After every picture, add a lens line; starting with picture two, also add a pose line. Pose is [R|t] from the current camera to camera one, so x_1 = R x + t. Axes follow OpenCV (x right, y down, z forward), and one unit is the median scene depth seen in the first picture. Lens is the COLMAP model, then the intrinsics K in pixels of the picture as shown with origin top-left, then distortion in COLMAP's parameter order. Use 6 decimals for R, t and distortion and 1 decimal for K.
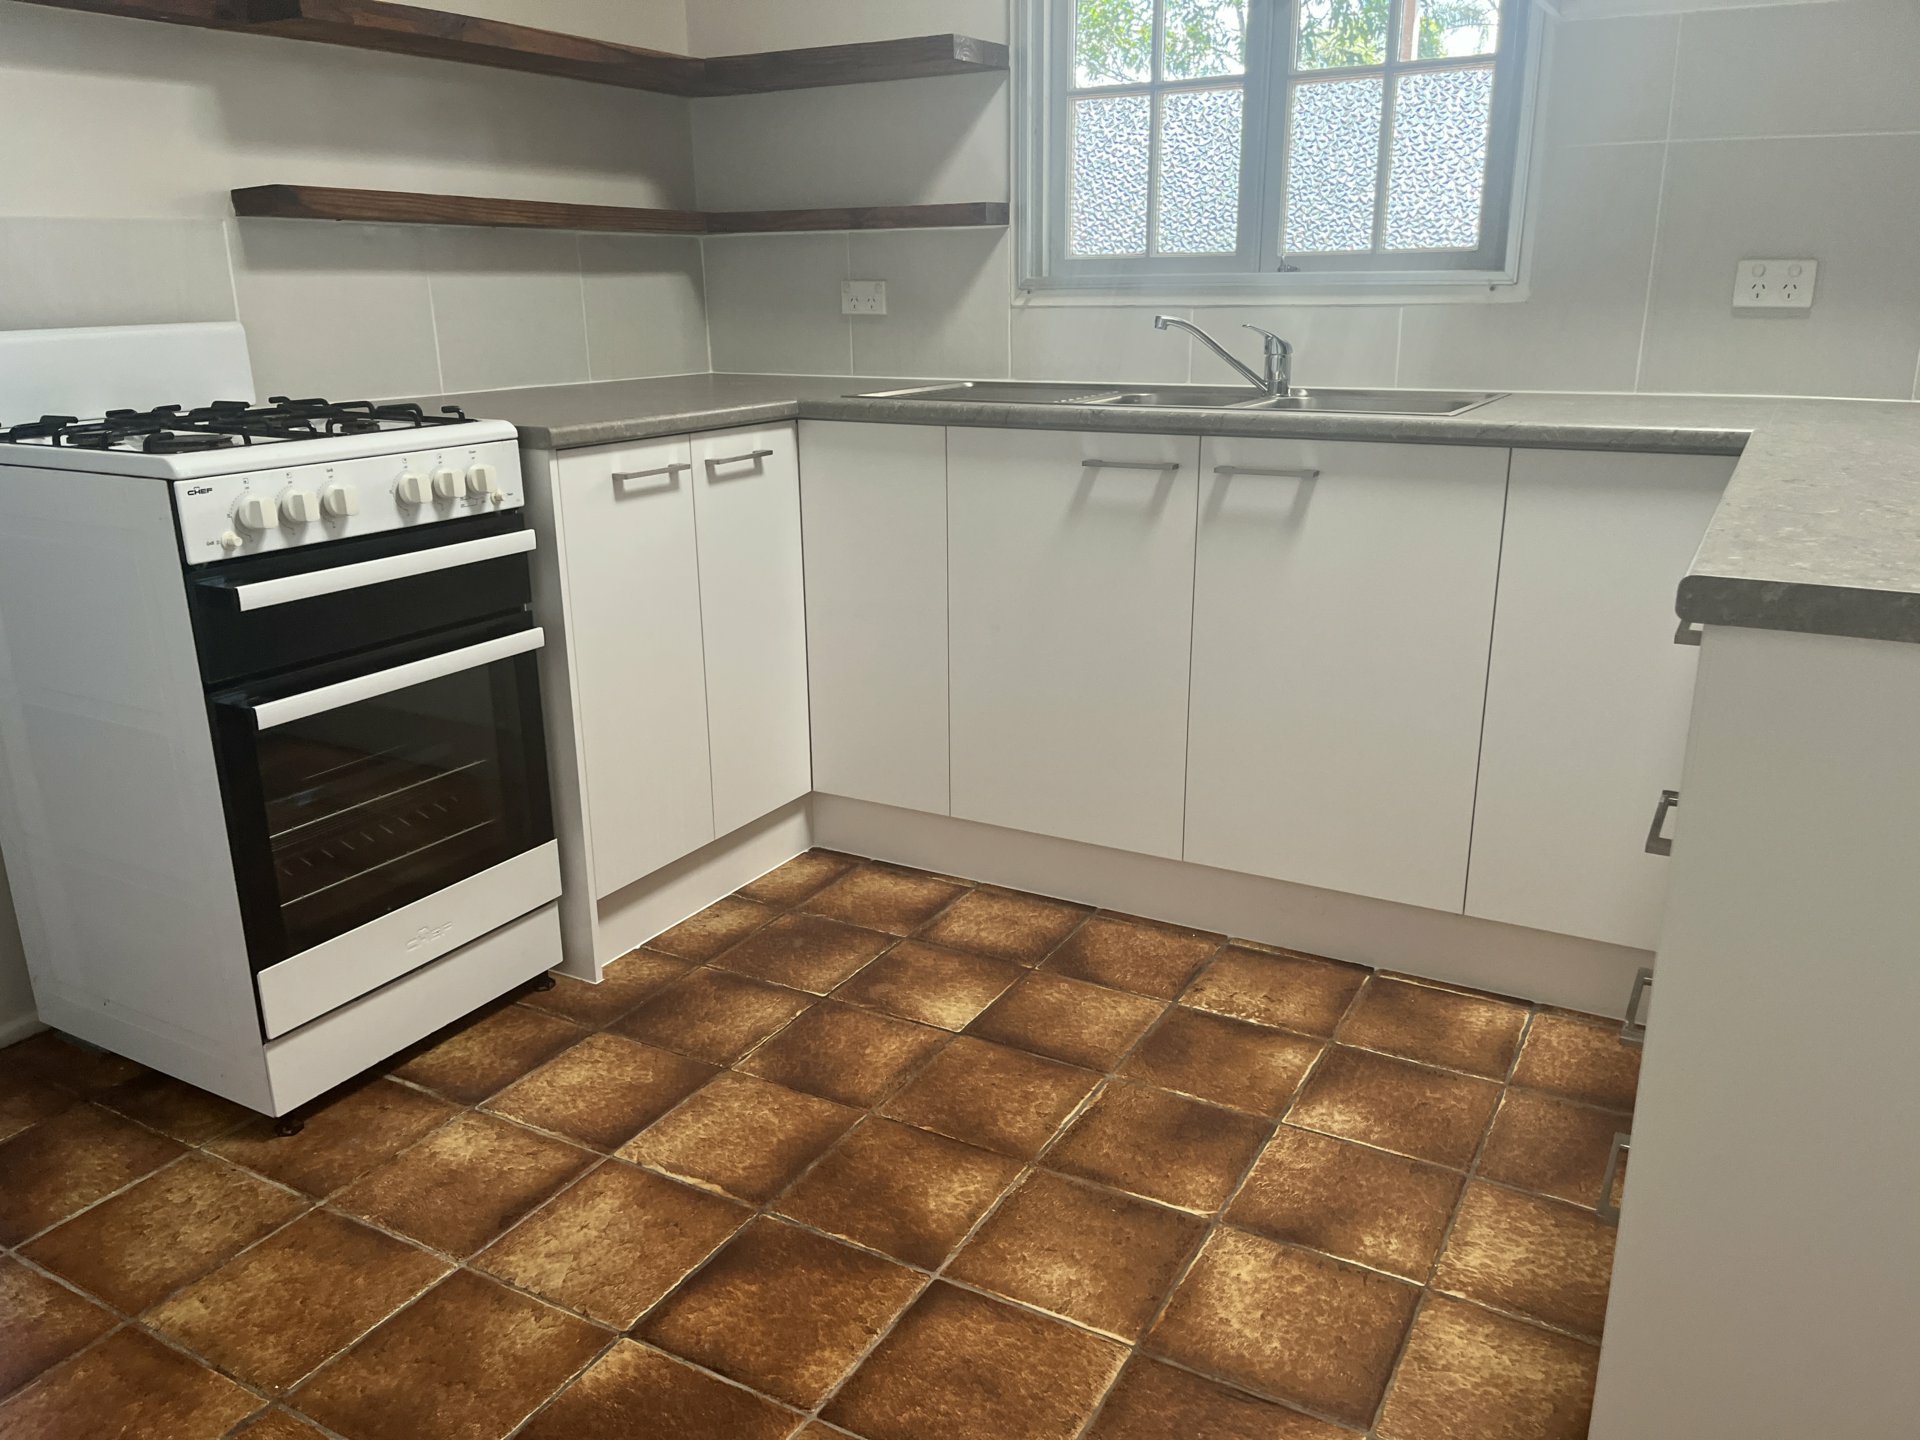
lens RADIAL K [[1448.4, 0, 967.4], [0, 1448.4, 729.2], [0, 0, 1]] dist [0.059122, -0.076253]
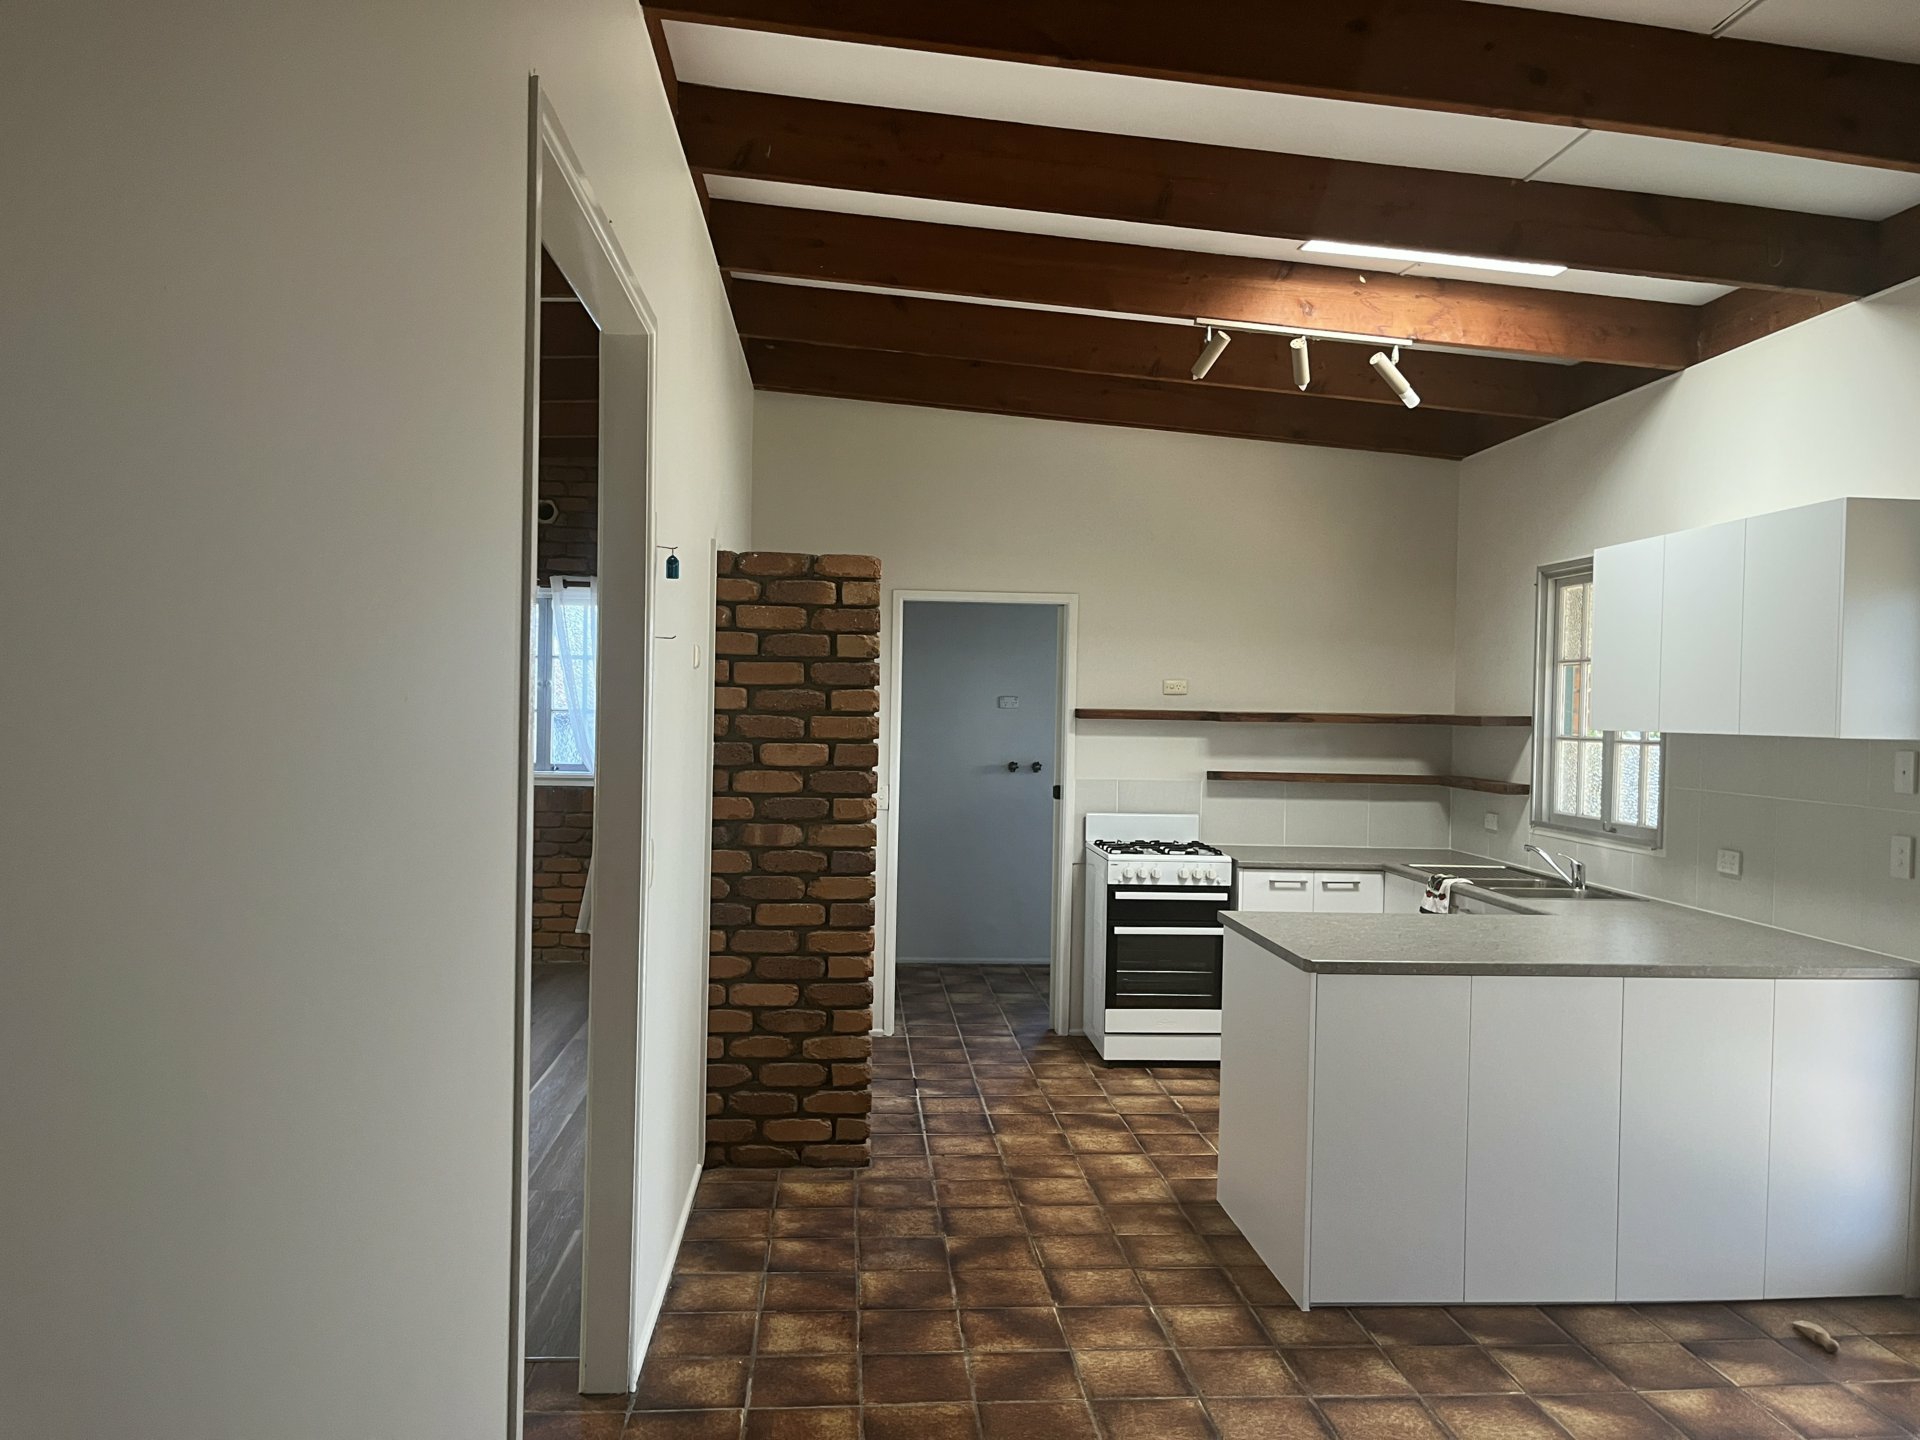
lens RADIAL K [[1448.4, 0, 967.4], [0, 1448.4, 729.2], [0, 0, 1]] dist [0.059122, -0.076253]
pose [[0.564956, 0.035854, -0.824342, 1.636718], [-0.269577, 0.952252, -0.143334, 0.095910], [0.779842, 0.303201, 0.547646, -0.995461]]
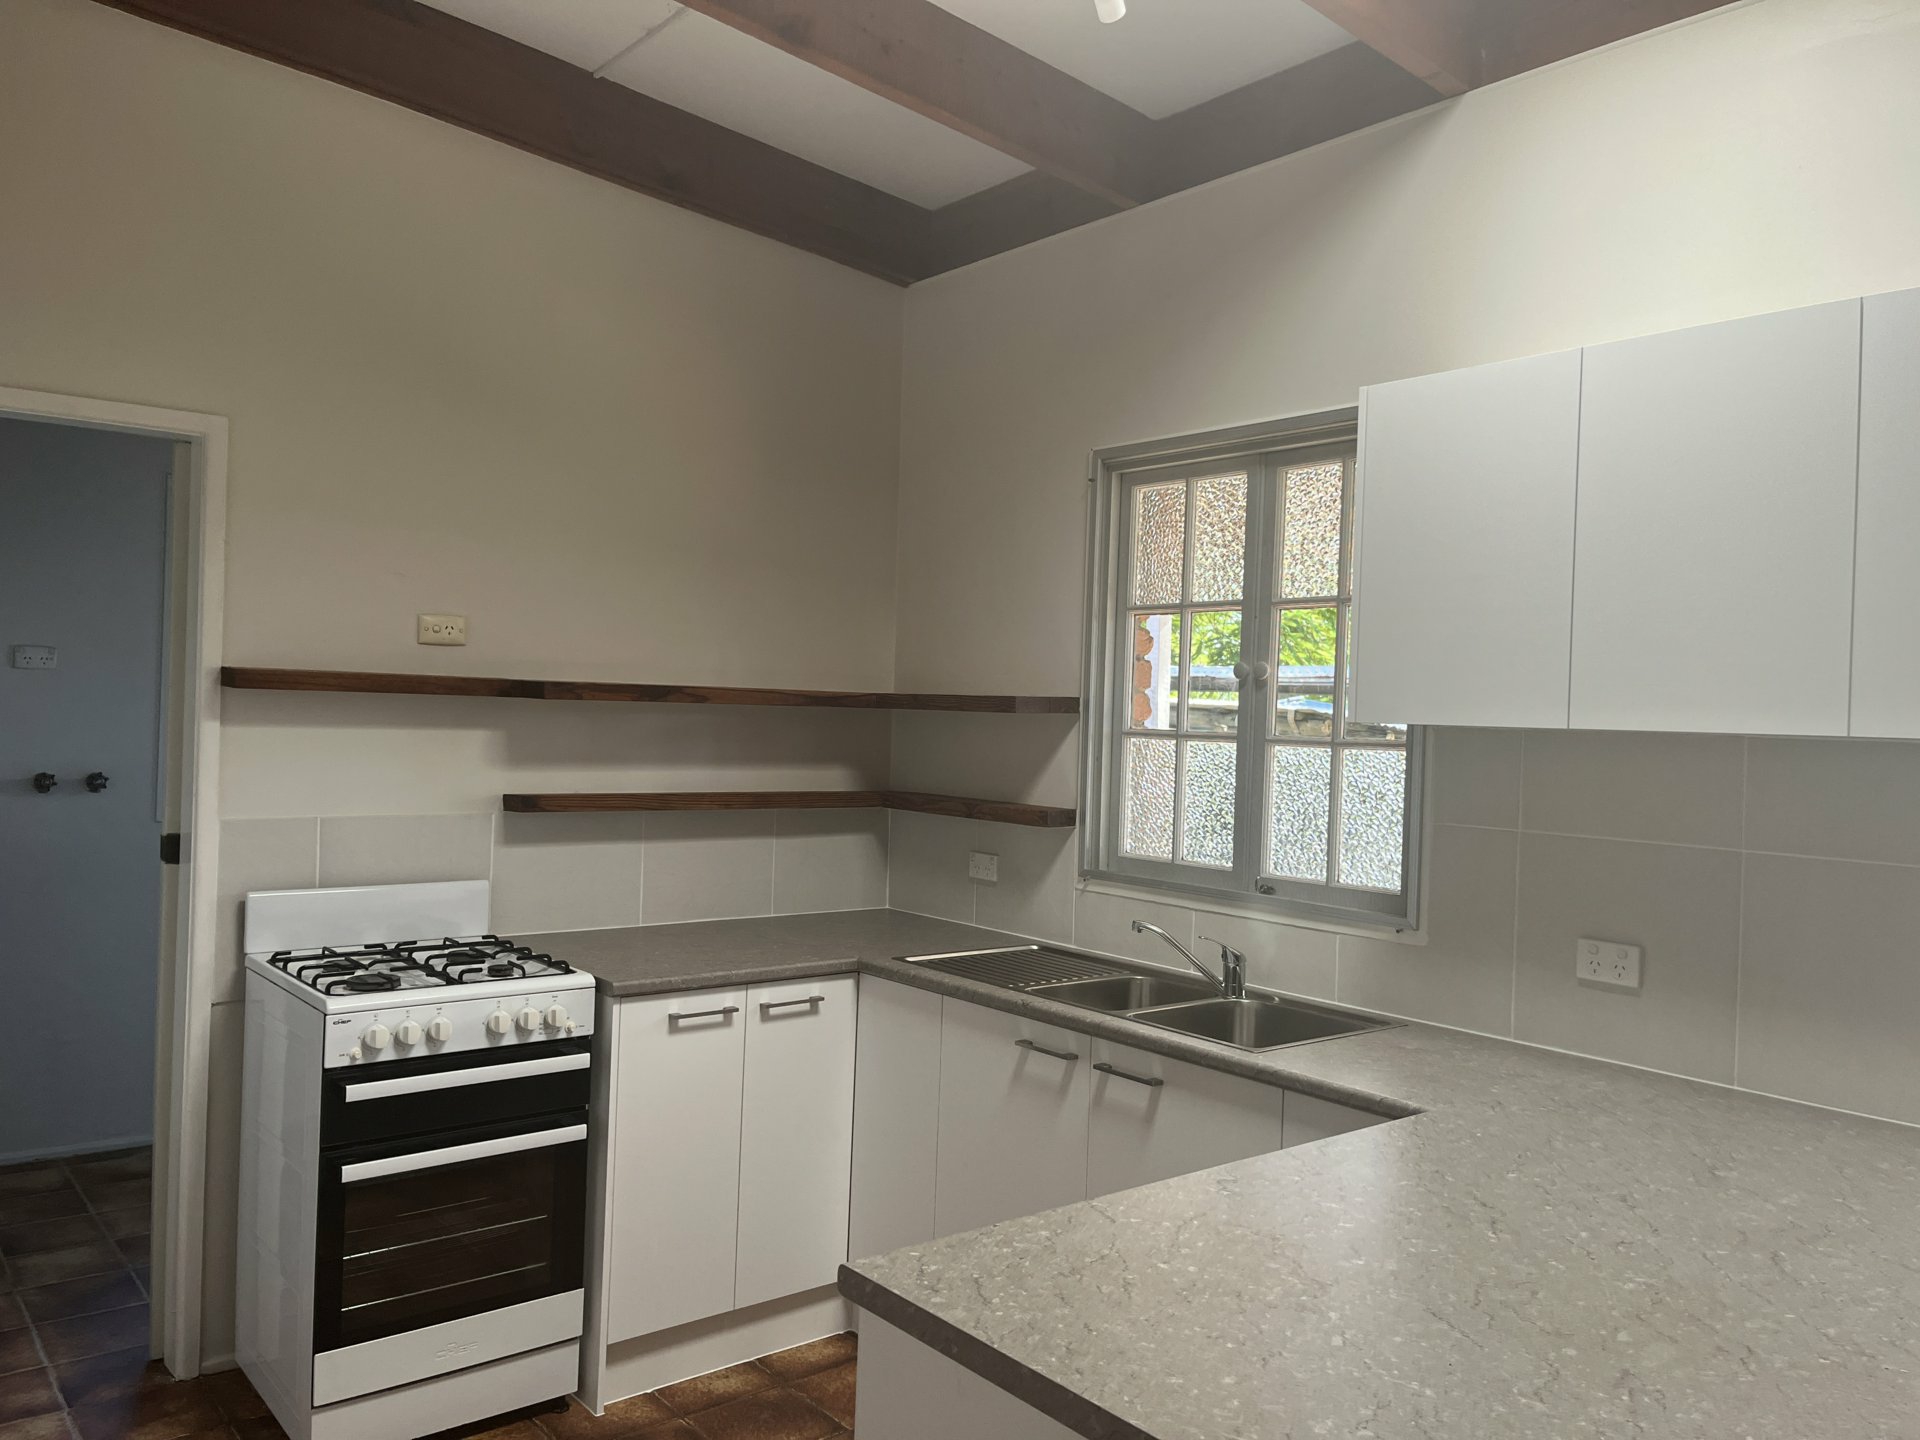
lens RADIAL K [[1448.4, 0, 967.4], [0, 1448.4, 729.2], [0, 0, 1]] dist [0.059122, -0.076253]
pose [[0.934939, 0.046111, -0.351798, 0.482267], [-0.146155, 0.953540, -0.263439, -0.109187], [0.323306, 0.297717, 0.898242, -0.219369]]
